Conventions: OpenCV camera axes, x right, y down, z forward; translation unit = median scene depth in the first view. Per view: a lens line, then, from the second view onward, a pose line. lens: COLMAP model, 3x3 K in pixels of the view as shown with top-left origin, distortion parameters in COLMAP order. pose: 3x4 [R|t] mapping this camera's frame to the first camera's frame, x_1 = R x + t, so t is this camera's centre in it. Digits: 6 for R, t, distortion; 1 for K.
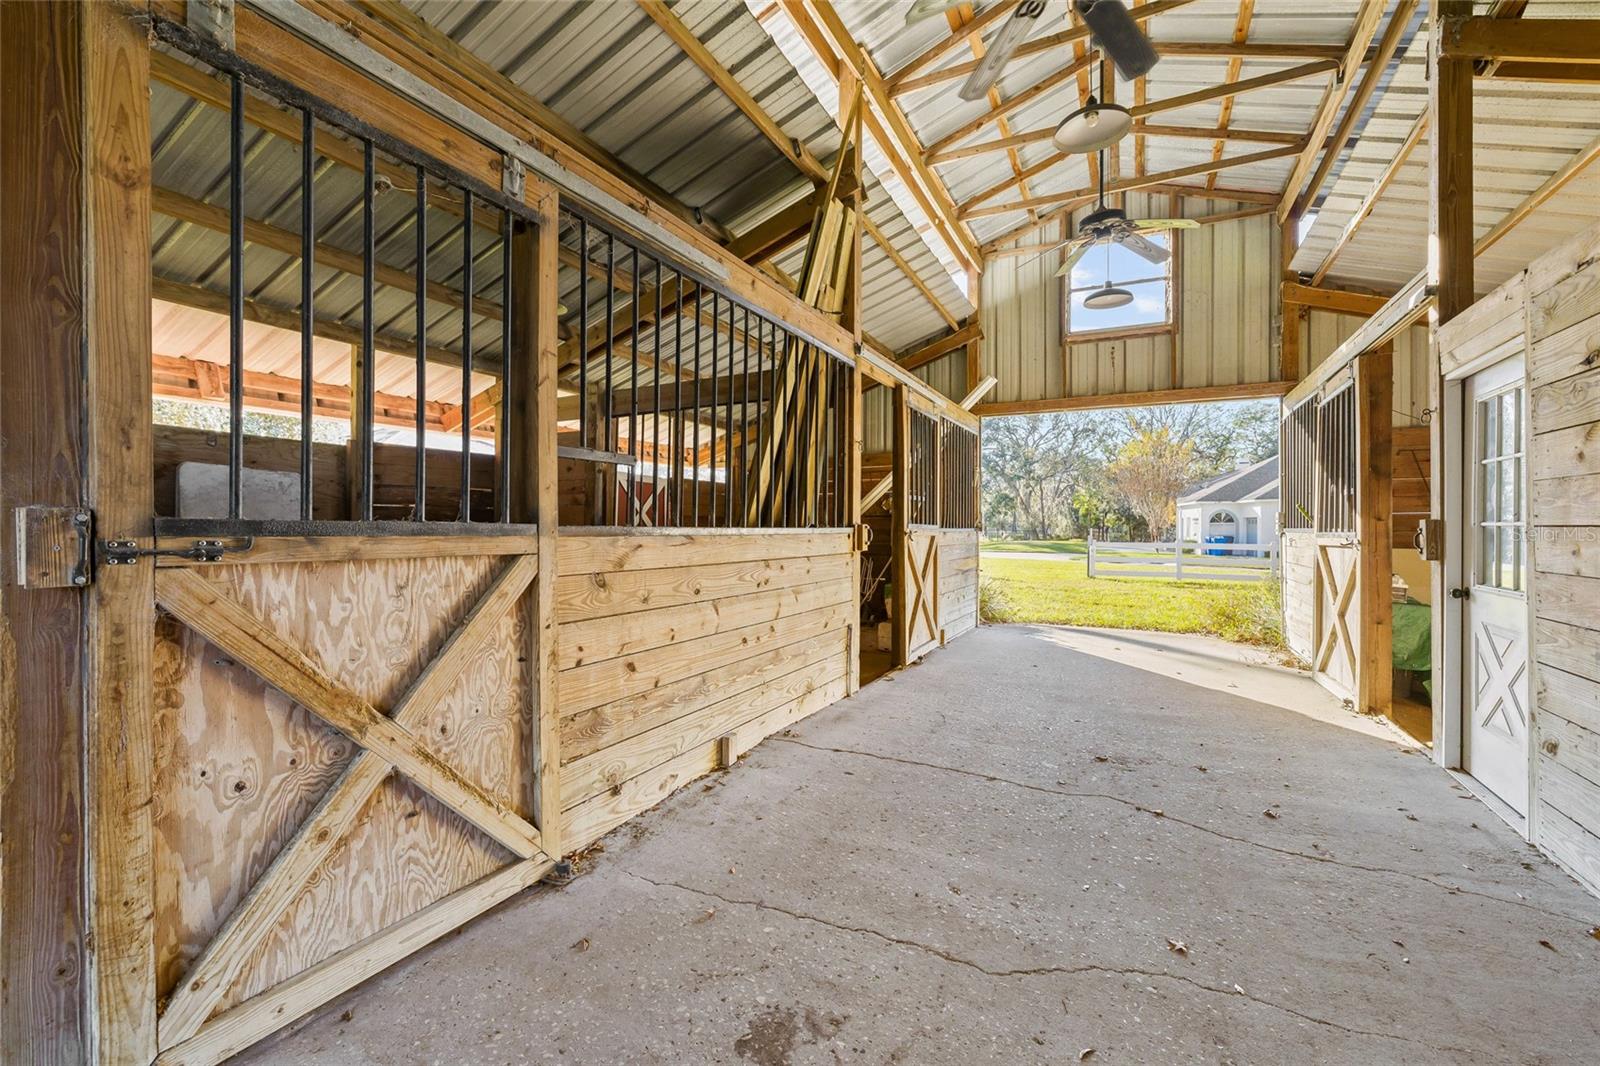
lens RADIAL K [[689.4, 0, 800.4], [0, 689.4, 523.7], [0, 0, 1]] dist [-0.001945, 0.000427]
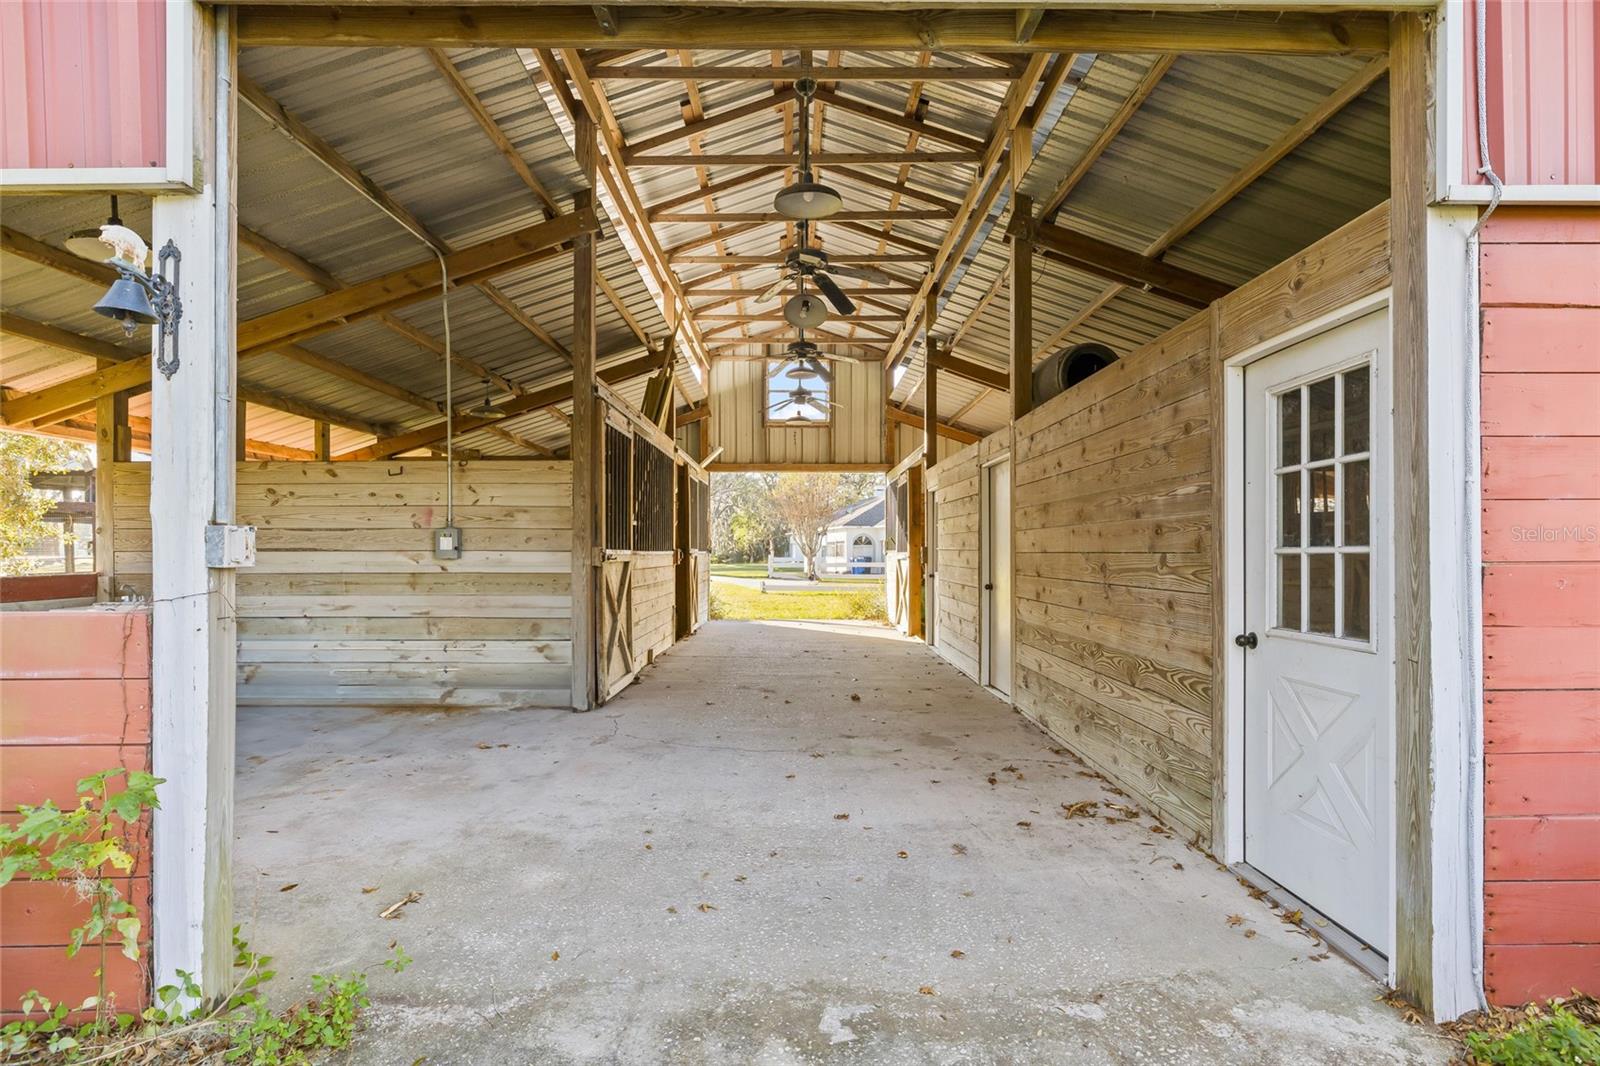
lens RADIAL K [[1324.8, 0, 800.3], [0, 1324.8, 536.3], [0, 0, 1]] dist [-0.000892, -0.000297]
pose [[0.882979, 0.001982, 0.469408, -0.946041], [-0.000070, 0.999992, -0.004091, -0.013283], [-0.469412, 0.003580, 0.882972, -1.653608]]
